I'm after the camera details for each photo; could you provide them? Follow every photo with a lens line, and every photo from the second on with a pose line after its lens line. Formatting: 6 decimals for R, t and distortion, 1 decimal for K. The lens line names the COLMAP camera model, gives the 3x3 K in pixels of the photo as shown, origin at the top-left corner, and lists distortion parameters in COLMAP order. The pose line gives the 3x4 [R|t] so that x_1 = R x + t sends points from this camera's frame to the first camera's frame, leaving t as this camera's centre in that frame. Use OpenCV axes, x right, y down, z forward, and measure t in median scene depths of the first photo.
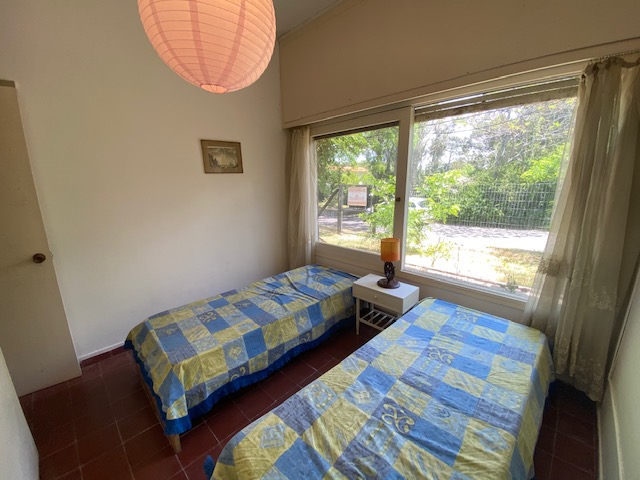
lens RADIAL K [[264.5, 0, 320.0], [0, 264.5, 240.0], [0, 0, 1]] dist [0.000173, -0.015015]
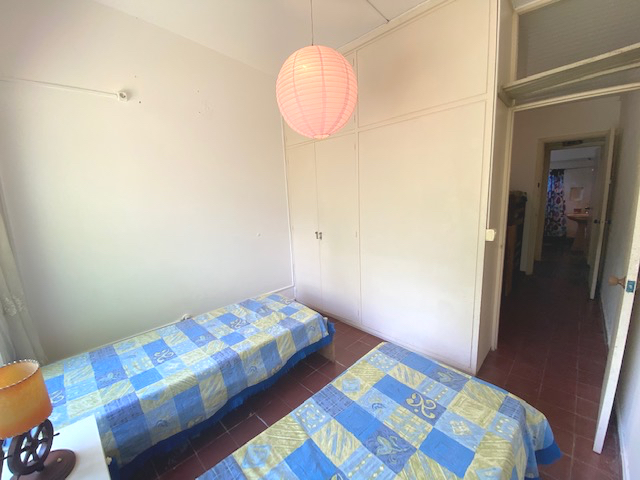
lens RADIAL K [[264.5, 0, 320.0], [0, 264.5, 240.0], [0, 0, 1]] dist [0.000173, -0.015015]
pose [[-0.998356, 0.052989, 0.021848, -0.278392], [0.057317, 0.922542, 0.381616, -0.425223], [0.000066, 0.382241, -0.924063, 1.874240]]
